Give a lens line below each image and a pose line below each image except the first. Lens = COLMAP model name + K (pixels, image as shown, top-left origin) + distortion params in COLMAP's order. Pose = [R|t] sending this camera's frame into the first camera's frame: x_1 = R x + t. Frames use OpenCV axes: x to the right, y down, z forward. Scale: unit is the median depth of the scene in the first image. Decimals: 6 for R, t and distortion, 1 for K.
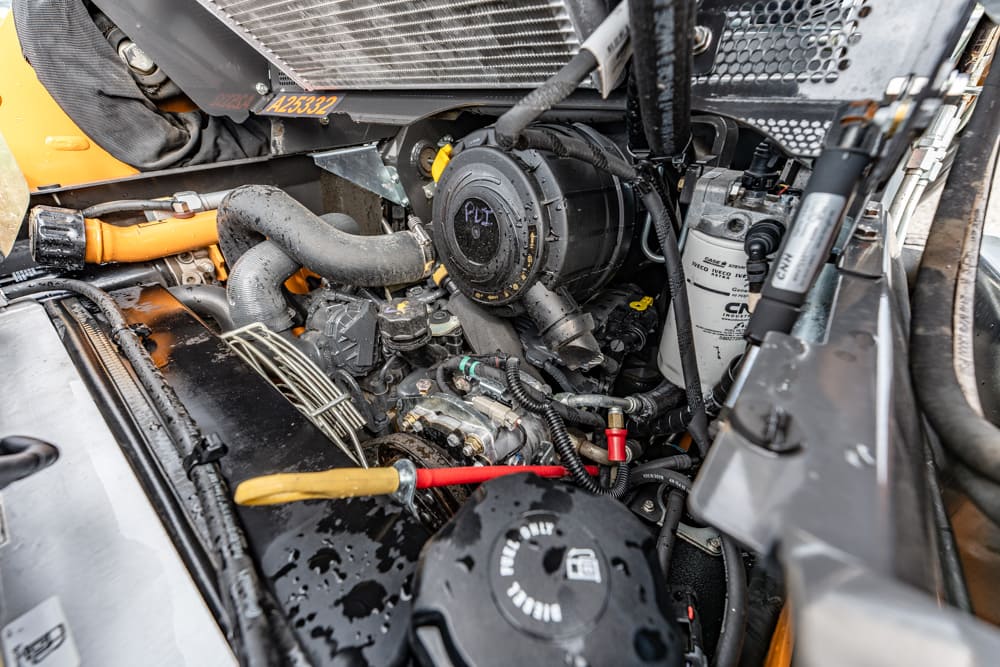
lens RADIAL K [[388.3, 0, 500.0], [0, 388.3, 333.5], [0, 0, 1]] dist [-0.000665, -0.000017]
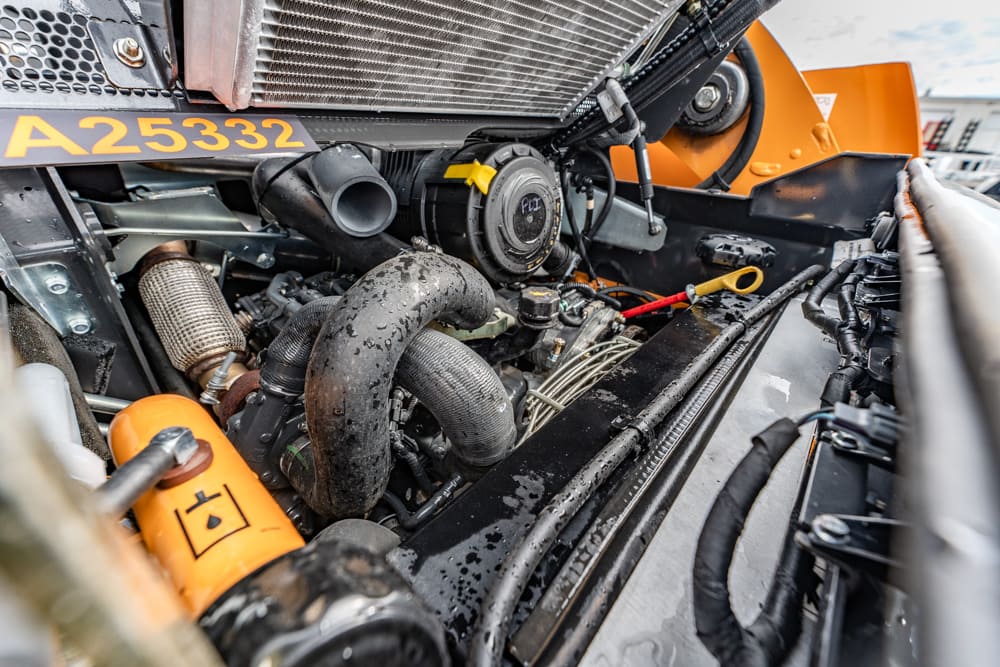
lens RADIAL K [[388.3, 0, 500.0], [0, 388.3, 333.5], [0, 0, 1]] dist [-0.000665, -0.000017]
pose [[0.045568, -0.472601, 0.880098, -1.493543], [0.517885, 0.764551, 0.383740, -0.542028], [-0.854236, 0.438303, 0.279592, 0.907509]]
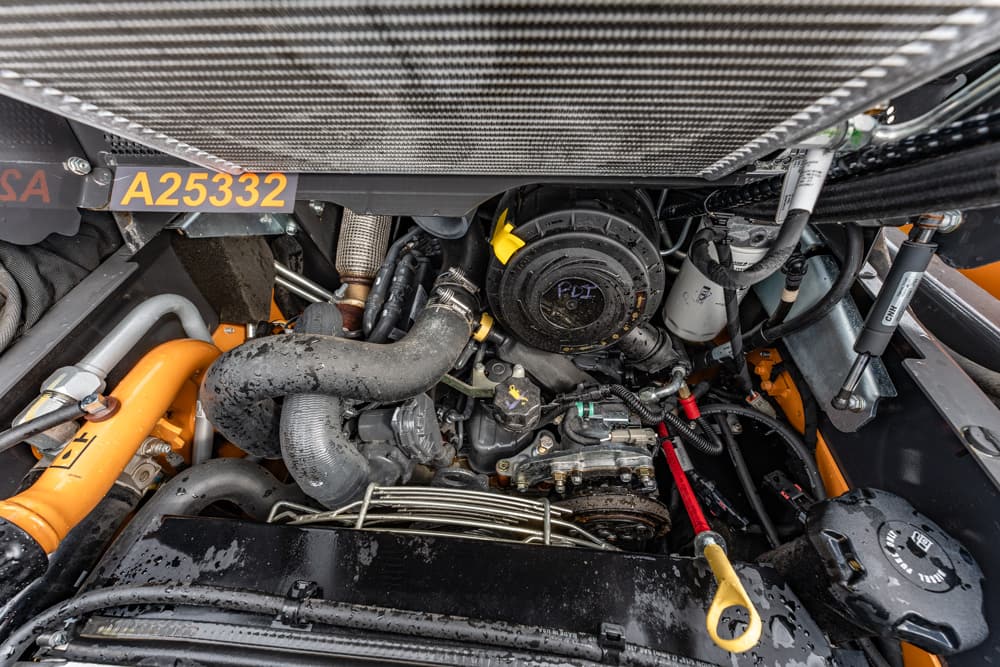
lens RADIAL K [[388.3, 0, 500.0], [0, 388.3, 333.5], [0, 0, 1]] dist [-0.000665, -0.000017]
pose [[0.816152, -0.430325, 0.385638, -0.669296], [0.321614, 0.892747, 0.315543, -0.595196], [-0.480063, -0.133505, 0.867016, 0.184581]]
